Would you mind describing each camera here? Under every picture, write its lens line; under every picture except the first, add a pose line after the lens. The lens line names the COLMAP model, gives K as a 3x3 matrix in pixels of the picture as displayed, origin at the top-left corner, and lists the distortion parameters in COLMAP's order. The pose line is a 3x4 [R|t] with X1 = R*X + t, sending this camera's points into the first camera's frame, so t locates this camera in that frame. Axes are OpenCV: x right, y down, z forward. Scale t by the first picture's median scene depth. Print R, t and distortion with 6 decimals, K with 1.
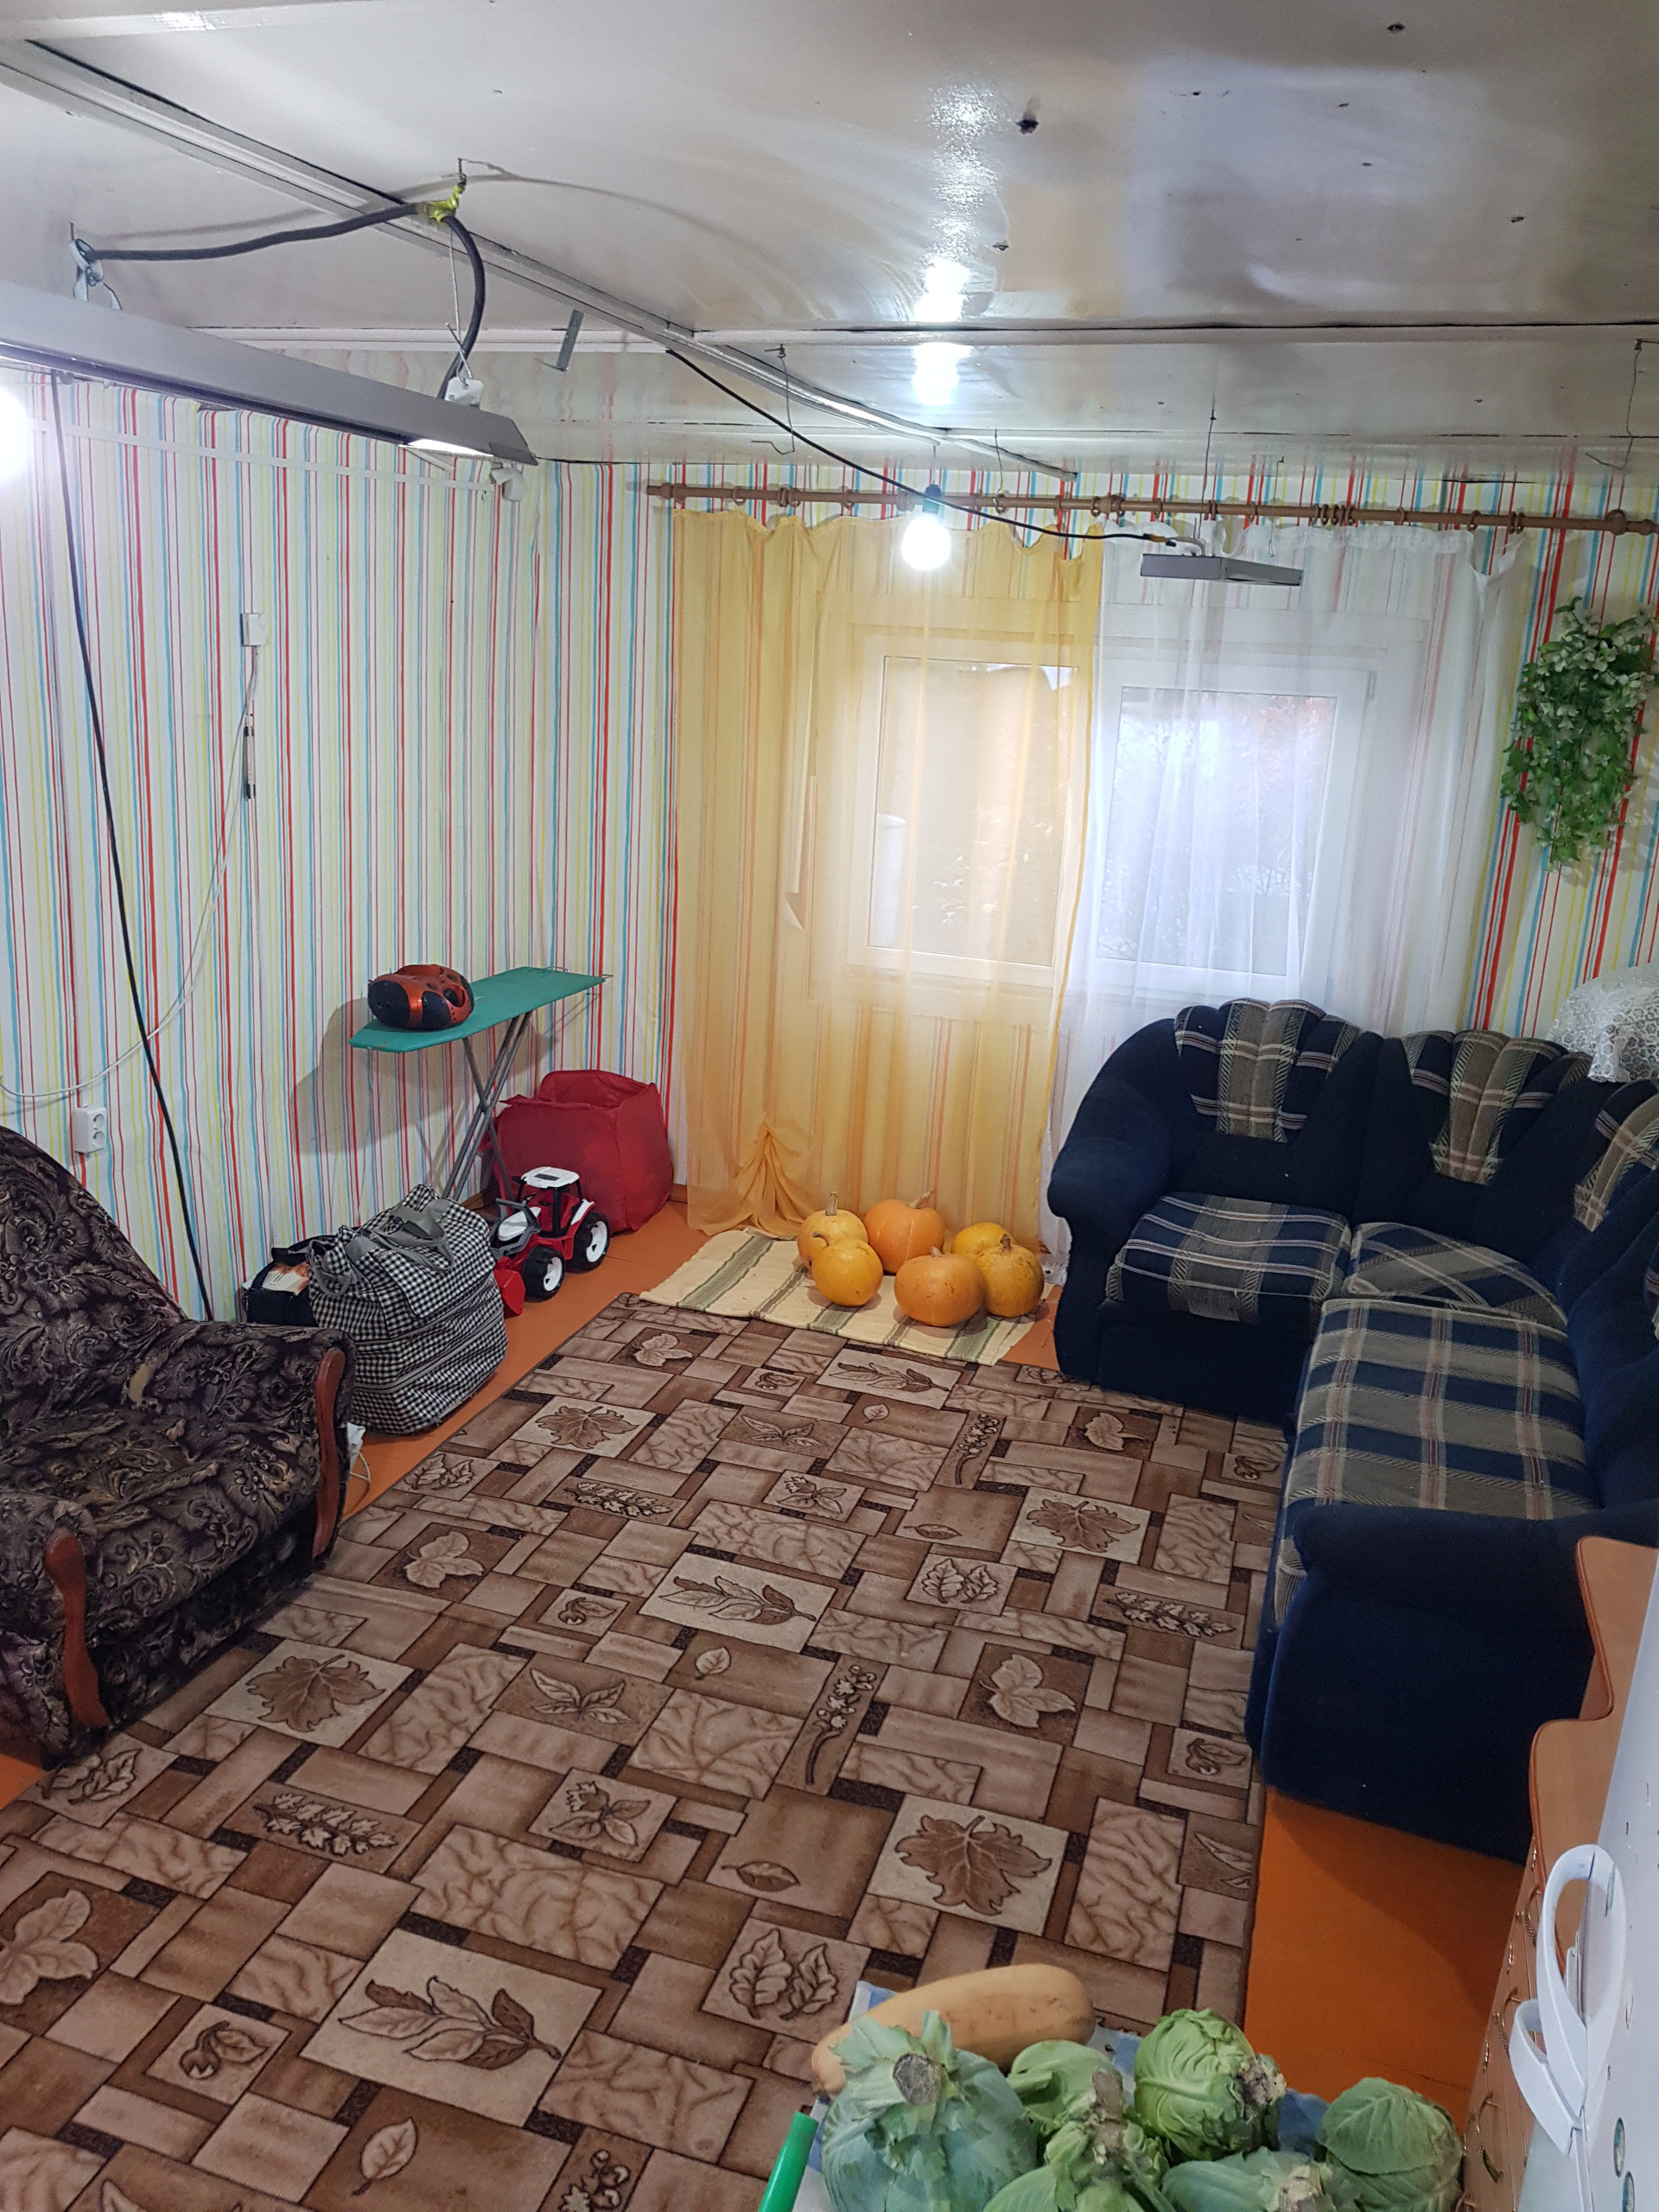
lens RADIAL K [[1701.2, 0, 840.7], [0, 1701.2, 1113.8], [0, 0, 1]] dist [0.091927, -0.150333]
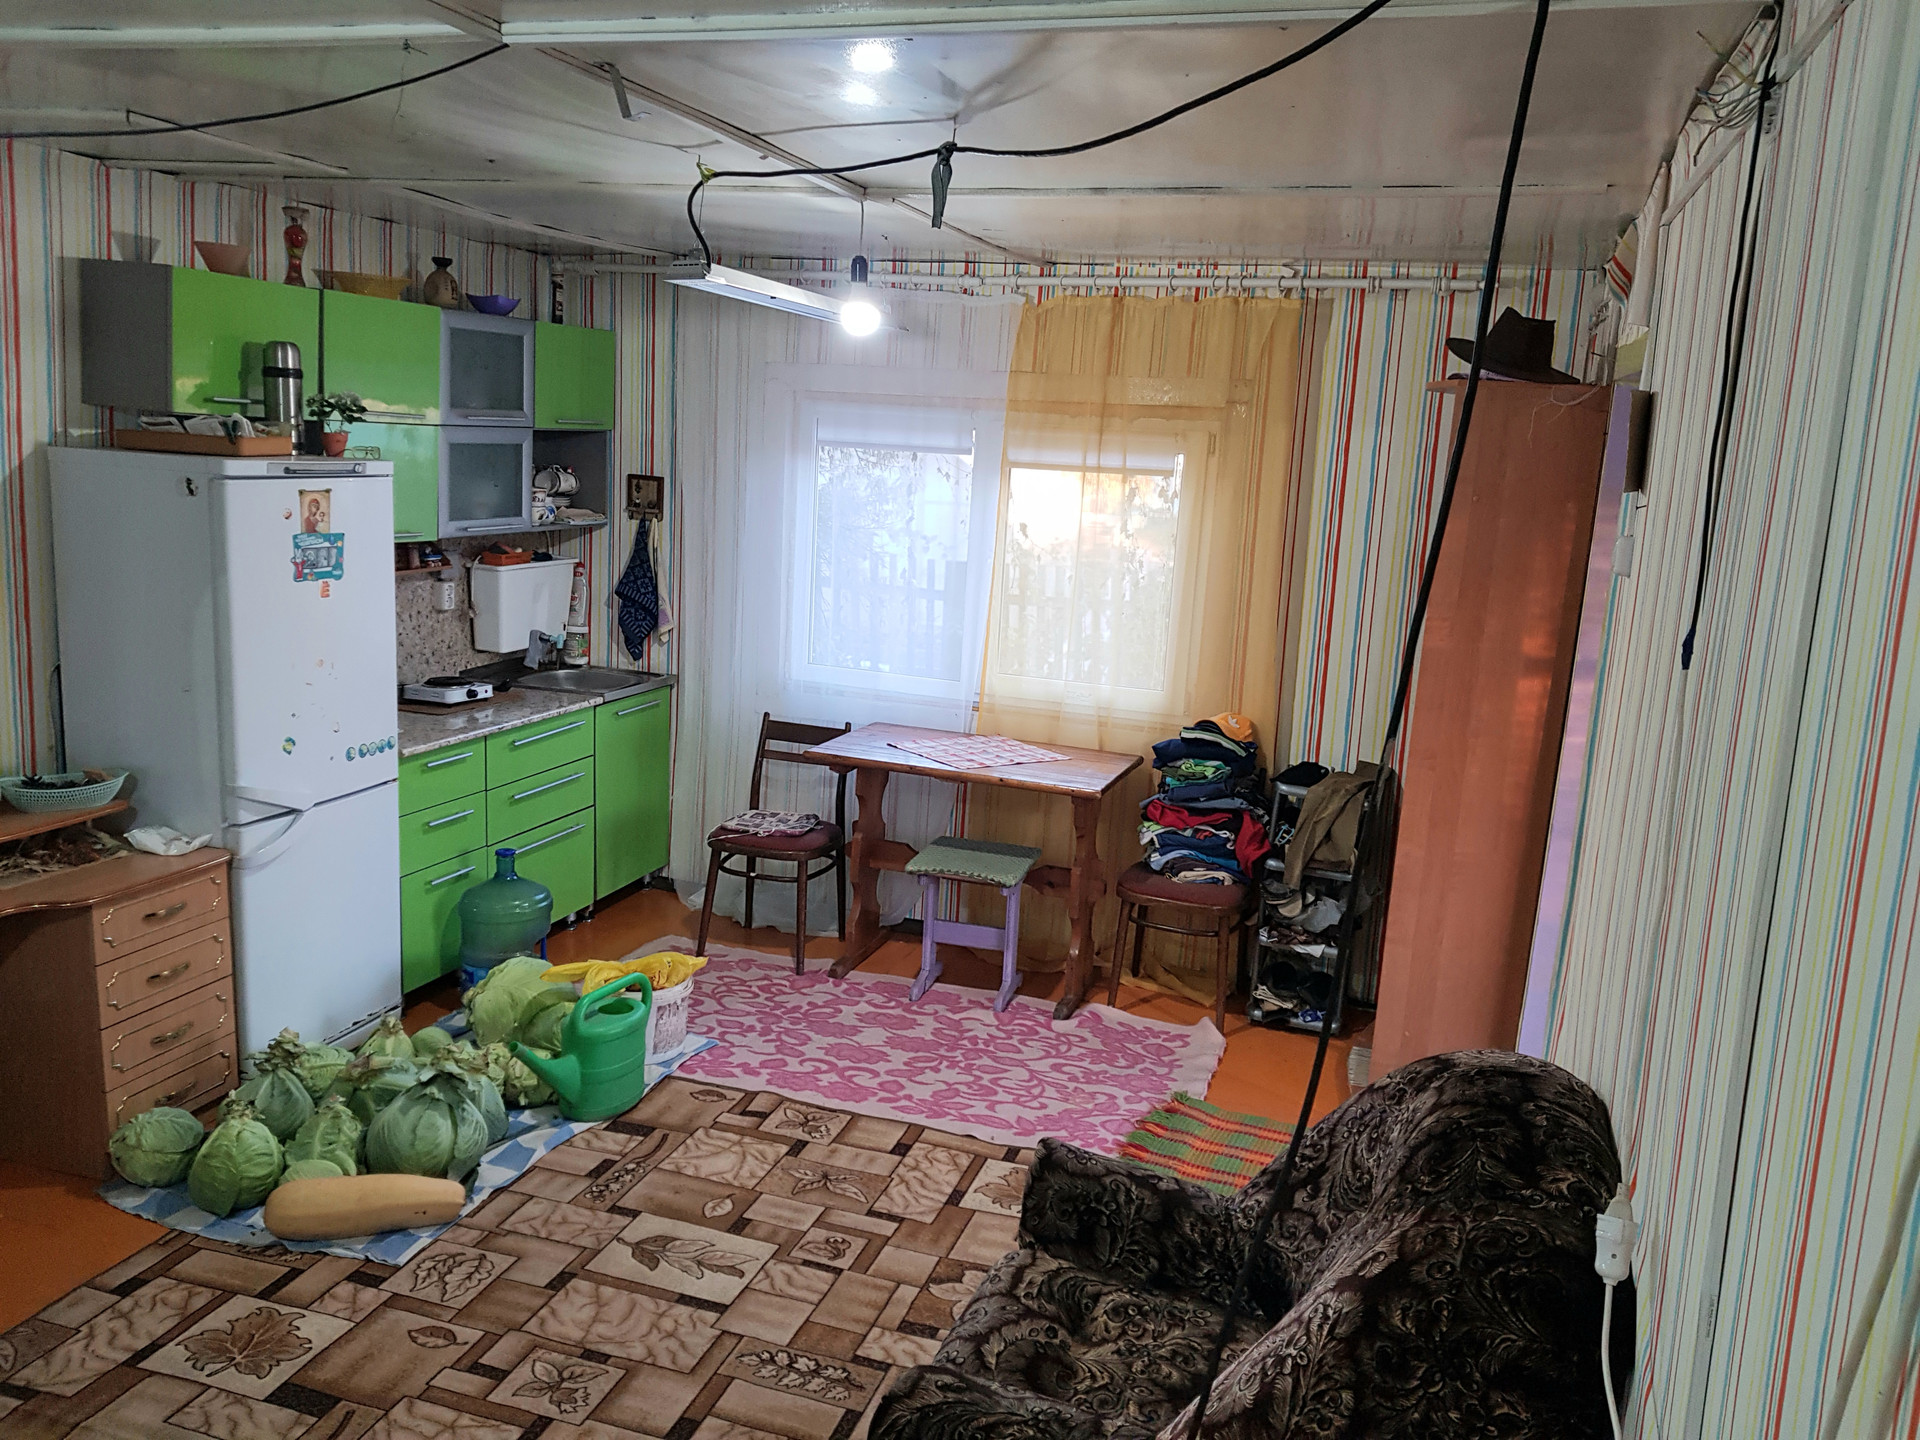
lens RADIAL K [[1476.6, 0, 960.0], [0, 1476.6, 720.0], [0, 0, 1]] dist [0.091927, -0.150333]
pose [[-0.993743, -0.110328, -0.017407, -0.258440], [-0.106298, 0.886343, 0.450662, -0.344045], [-0.034292, 0.449693, -0.892525, 1.293122]]
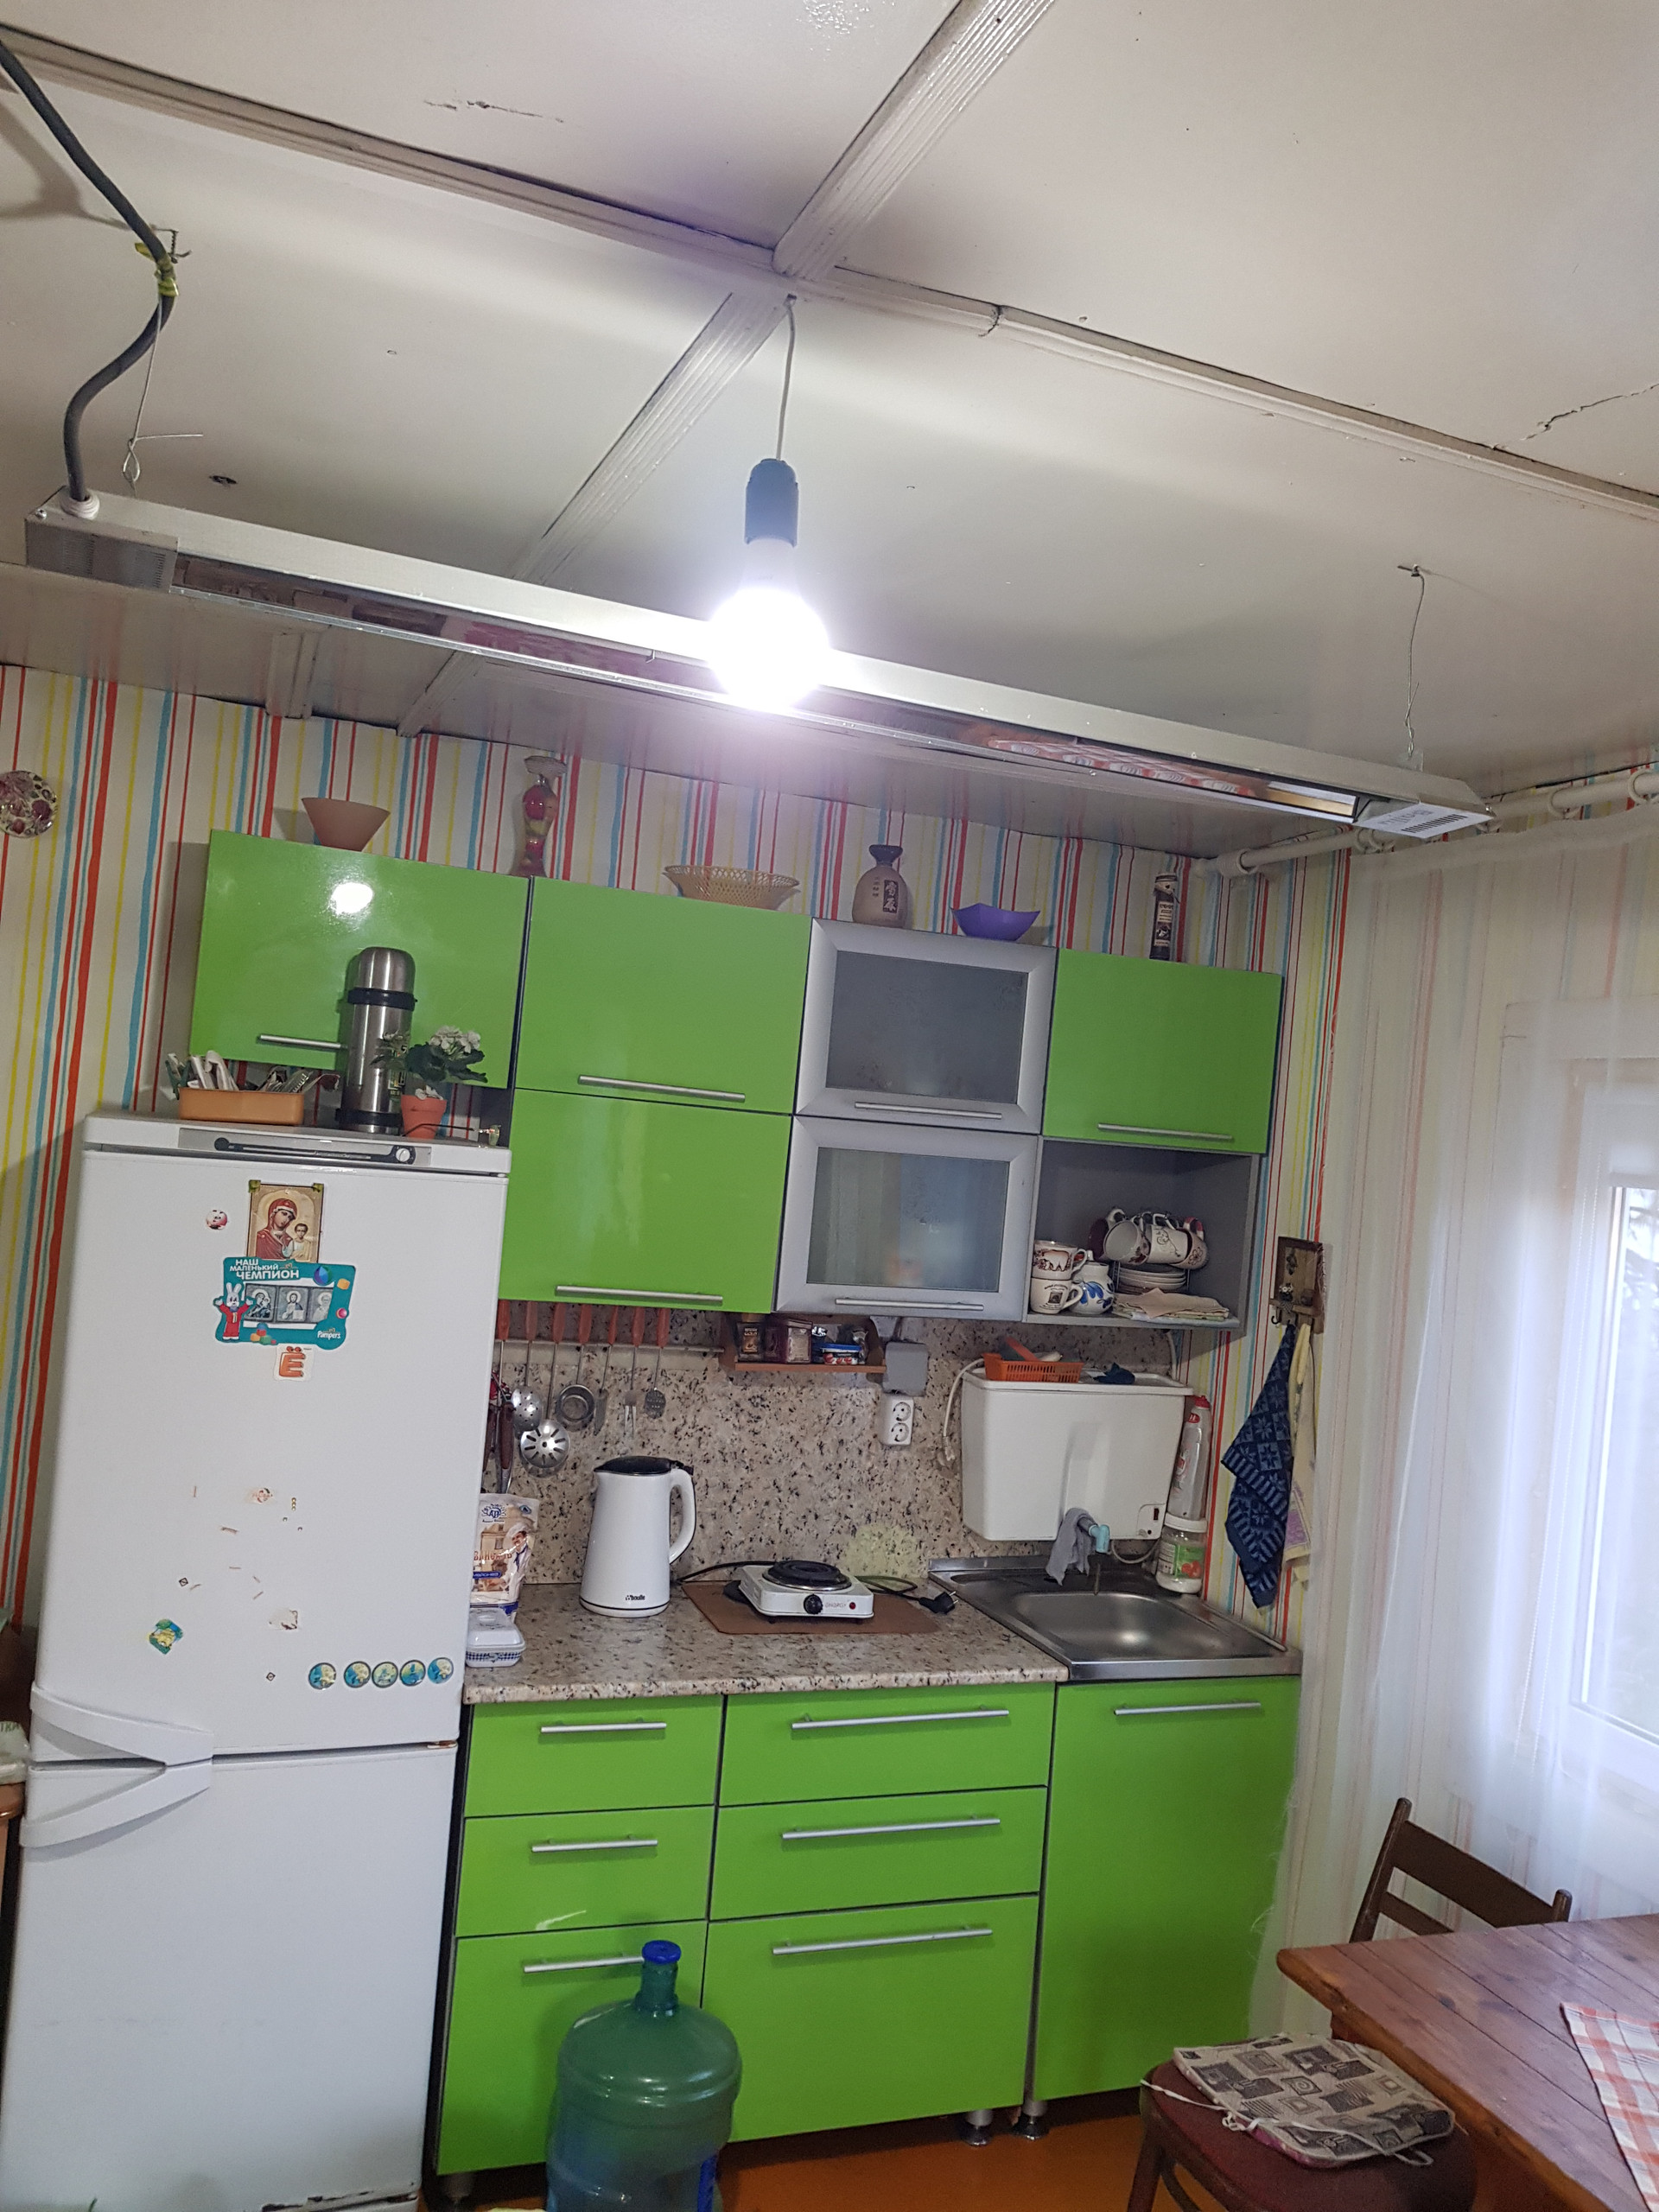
lens RADIAL K [[1716.0, 0, 828.9], [0, 1716.0, 1125.1], [0, 0, 1]] dist [0.103247, -0.179434]
pose [[-0.627362, -0.110036, 0.770915, -0.464598], [0.092208, 0.972505, 0.213847, -0.121952], [-0.773250, 0.205244, -0.599966, 0.560724]]
